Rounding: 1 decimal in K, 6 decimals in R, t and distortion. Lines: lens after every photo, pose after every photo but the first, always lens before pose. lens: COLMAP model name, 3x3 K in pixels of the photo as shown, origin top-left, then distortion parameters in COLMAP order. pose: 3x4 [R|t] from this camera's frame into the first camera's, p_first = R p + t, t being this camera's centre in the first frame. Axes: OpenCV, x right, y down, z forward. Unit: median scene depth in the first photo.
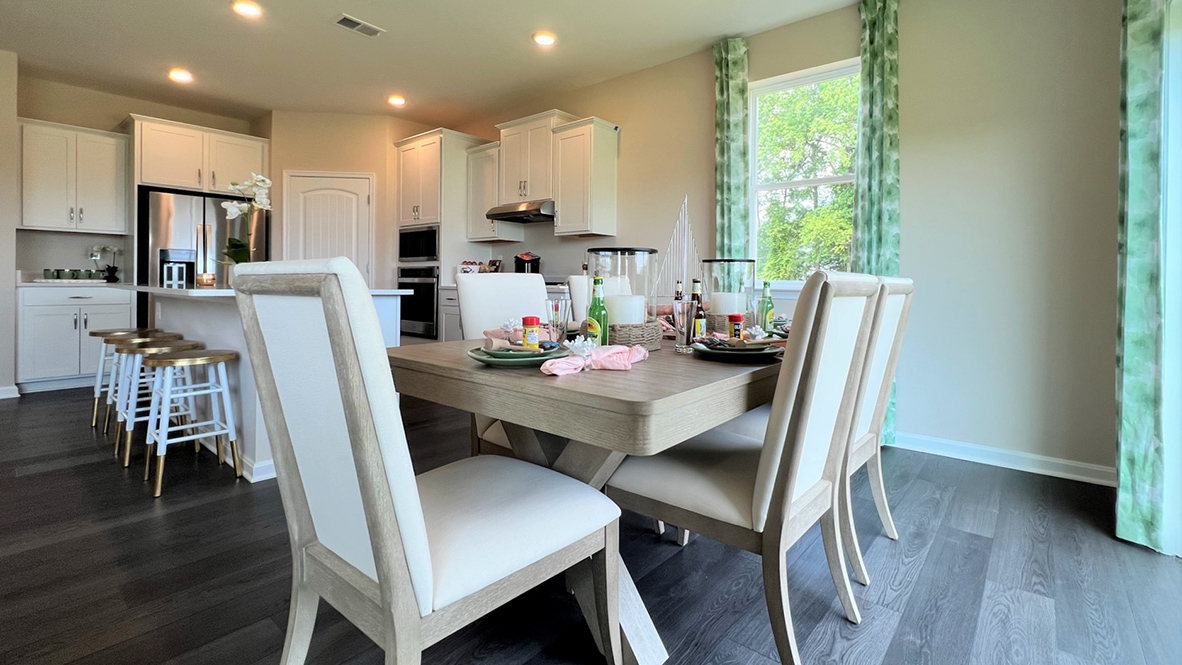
lens RADIAL K [[518.1, 0, 617.0], [0, 518.1, 287.9], [0, 0, 1]] dist [0.001941, 0.000304]
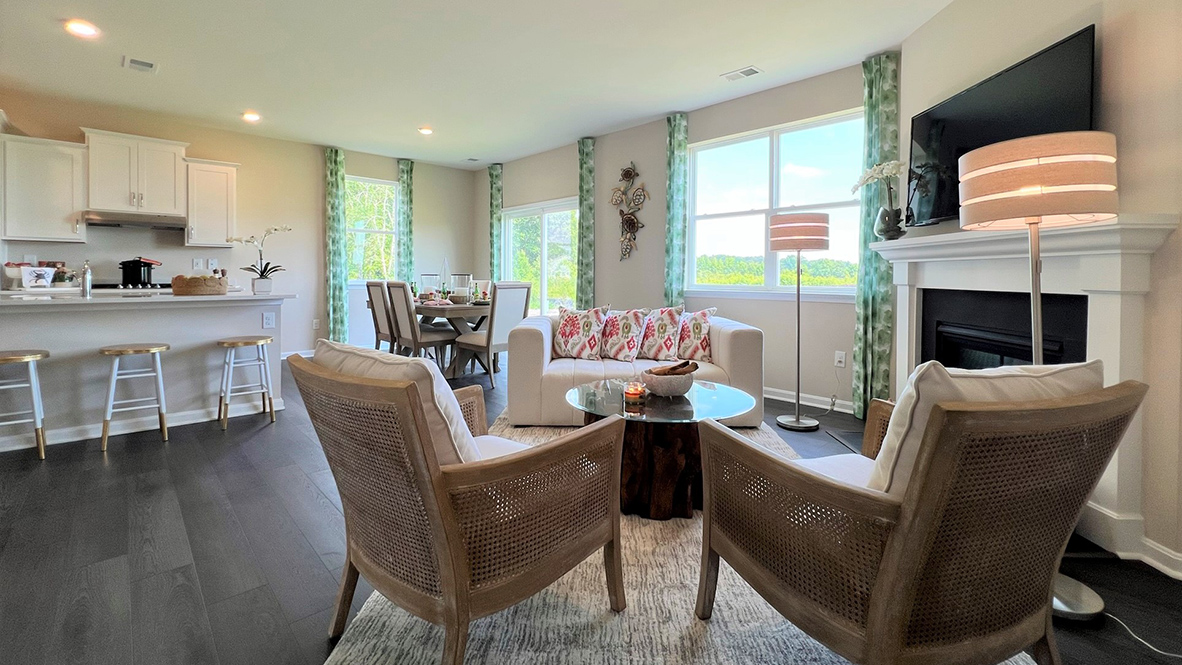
lens RADIAL K [[507.9, 0, 591.9], [0, 507.9, 274.9], [0, 0, 1]] dist [-0.004721, -0.000375]
pose [[0.138438, -0.009382, 0.990327, -1.070381], [0.008081, 0.999933, 0.008343, -0.030534], [-0.990338, 0.006848, 0.138504, -0.104087]]
